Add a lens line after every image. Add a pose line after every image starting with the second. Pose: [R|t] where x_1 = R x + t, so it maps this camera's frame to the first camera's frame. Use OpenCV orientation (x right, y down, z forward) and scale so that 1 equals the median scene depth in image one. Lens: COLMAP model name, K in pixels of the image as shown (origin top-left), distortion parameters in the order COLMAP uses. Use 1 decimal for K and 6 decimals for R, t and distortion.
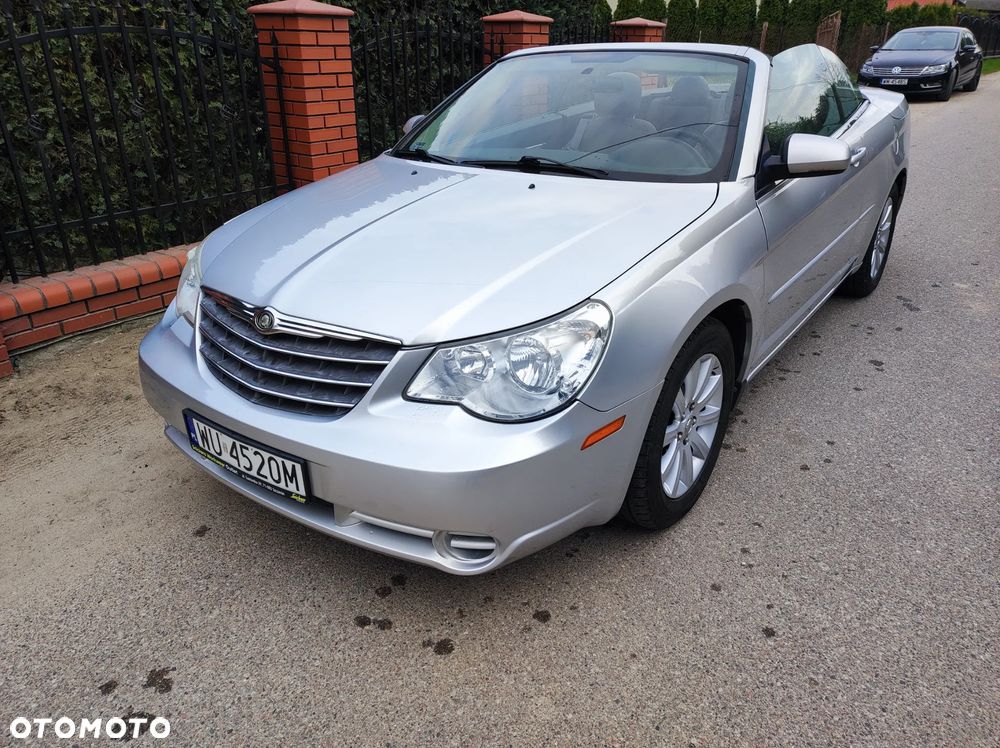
lens RADIAL K [[726.7, 0, 499.4], [0, 726.7, 376.2], [0, 0, 1]] dist [0.038396, -0.028848]
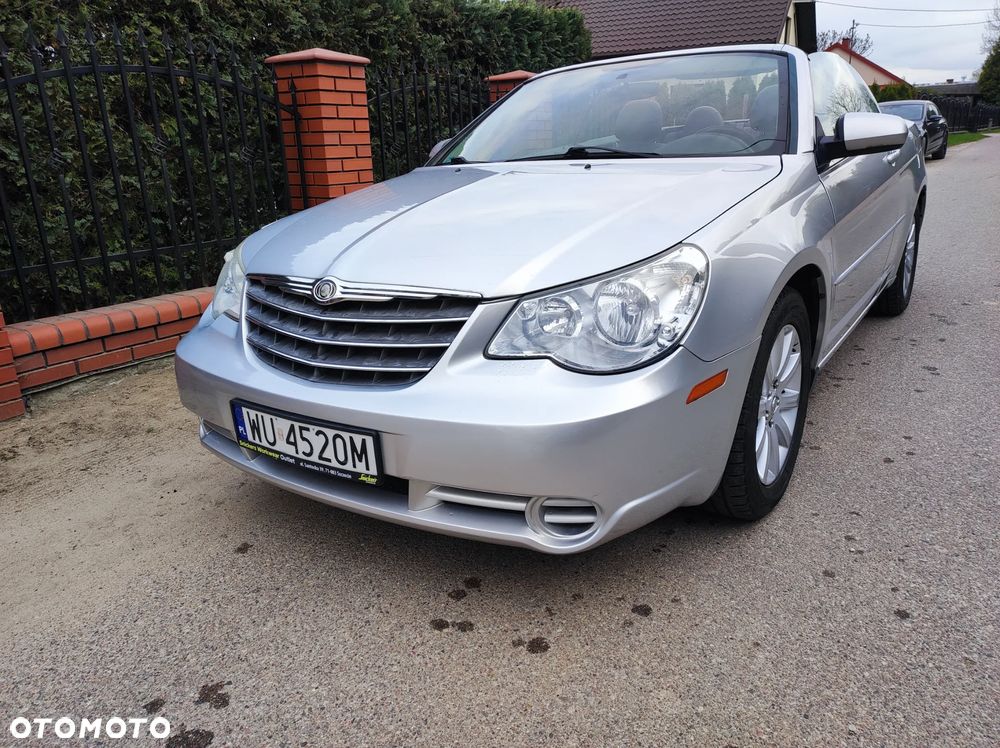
lens RADIAL K [[726.7, 0, 500.8], [0, 726.7, 376.6], [0, 0, 1]] dist [0.038396, -0.028848]
pose [[0.998996, -0.040939, 0.018179, -0.090538], [0.042820, 0.991938, -0.119268, 0.113850], [-0.013150, 0.119927, 0.992696, 0.070966]]
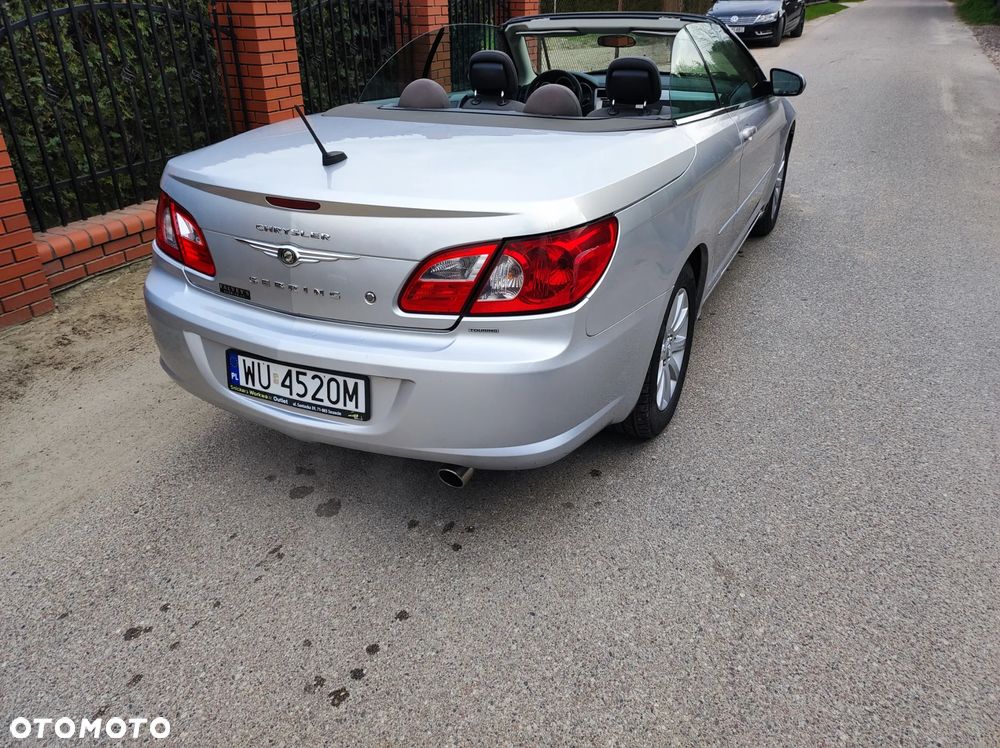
lens RADIAL K [[726.7, 0, 498.6], [0, 726.7, 370.6], [0, 0, 1]] dist [0.038396, -0.028848]
pose [[0.983195, -0.093777, 0.156633, -0.203781], [0.085881, 0.994704, 0.056458, 0.115475], [-0.161098, -0.042058, 0.986042, -0.355470]]
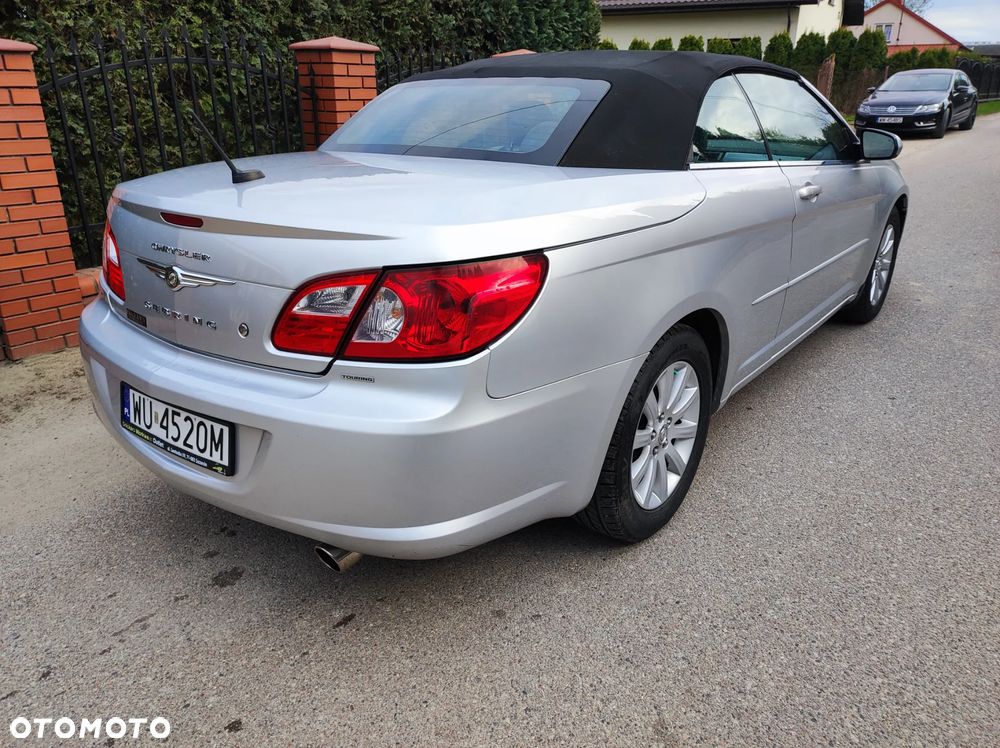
lens RADIAL K [[726.7, 0, 499.2], [0, 726.7, 374.1], [0, 0, 1]] dist [0.038396, -0.028848]
pose [[0.999739, 0.005676, -0.022151, 0.035062], [-0.006935, 0.998339, -0.057187, 0.145559], [0.021790, 0.057326, 0.998118, -0.217067]]
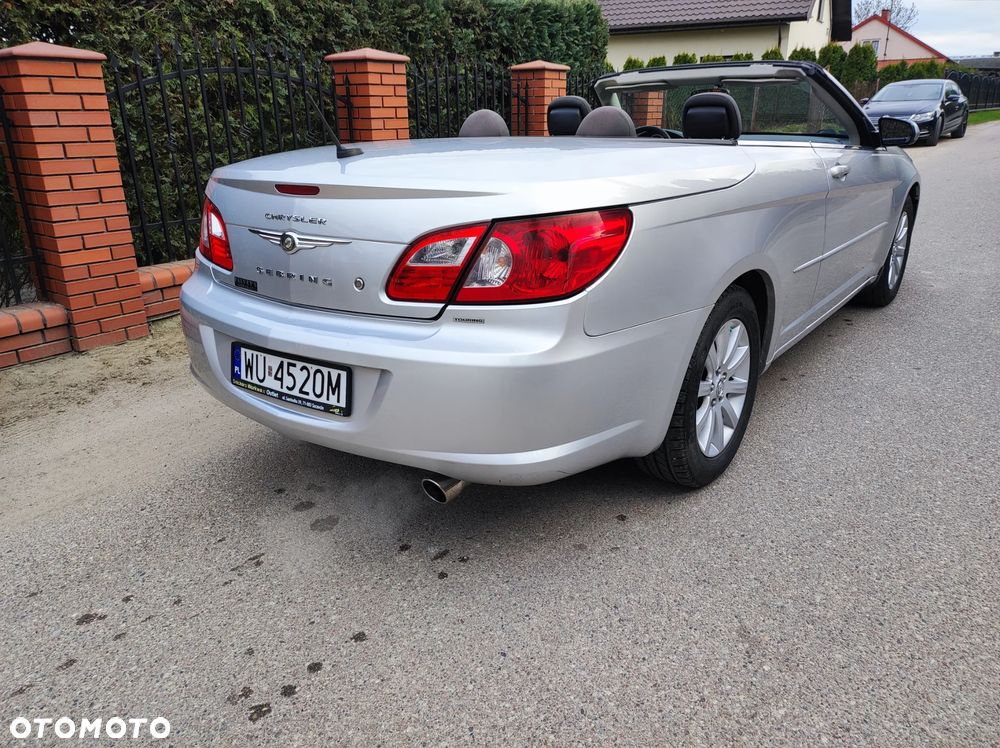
lens RADIAL K [[726.7, 0, 499.7], [0, 726.7, 370.2], [0, 0, 1]] dist [0.038396, -0.028848]
pose [[0.999751, -0.013185, -0.018005, -0.055821], [0.011563, 0.996105, -0.087413, 0.222731], [0.019087, 0.087183, 0.996009, -0.289528]]
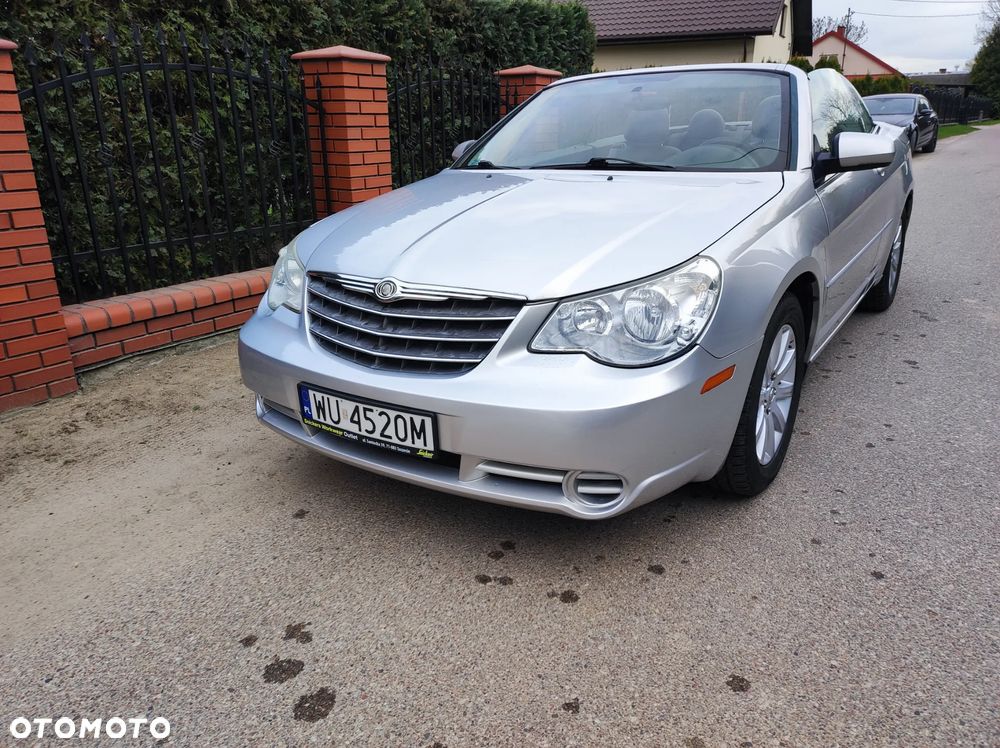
lens RADIAL K [[726.7, 0, 500.5], [0, 726.7, 377.0], [0, 0, 1]] dist [0.038396, -0.028848]
pose [[0.999126, -0.025172, 0.033381, -0.146170], [0.028196, 0.995226, -0.093435, 0.115462], [-0.030869, 0.094294, 0.995066, -0.033153]]
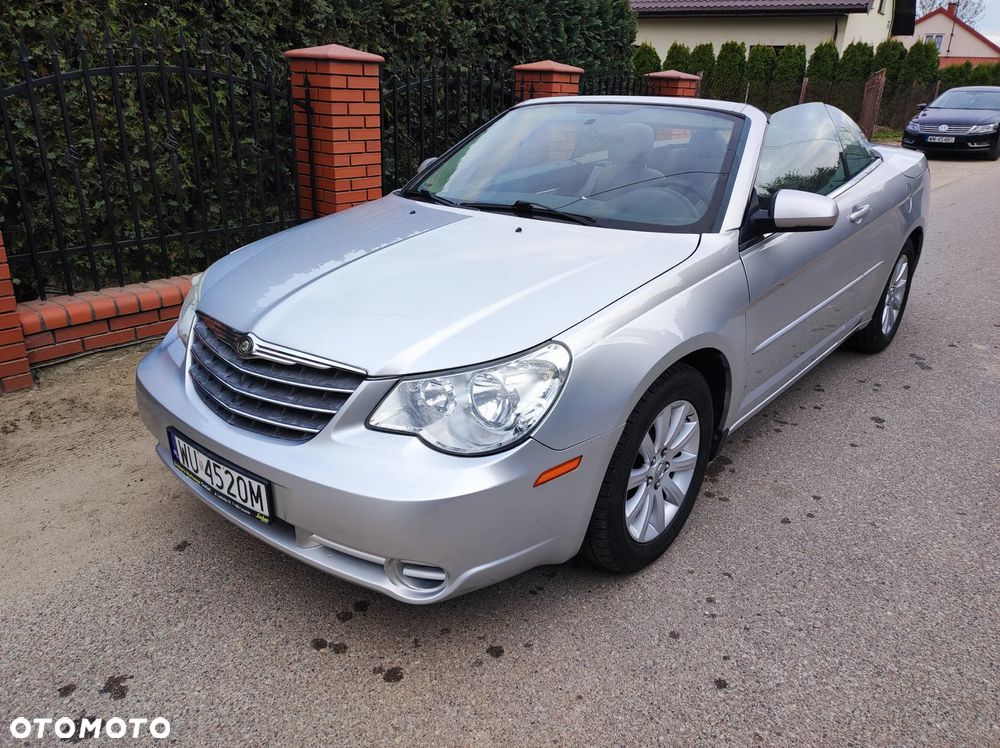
lens RADIAL K [[726.7, 0, 499.7], [0, 726.7, 376.9], [0, 0, 1]] dist [0.038396, -0.028848]
pose [[0.997254, 0.051250, -0.053461, 0.076740], [-0.053906, 0.997319, -0.049483, 0.000425], [0.050781, 0.052229, 0.997343, -0.019357]]
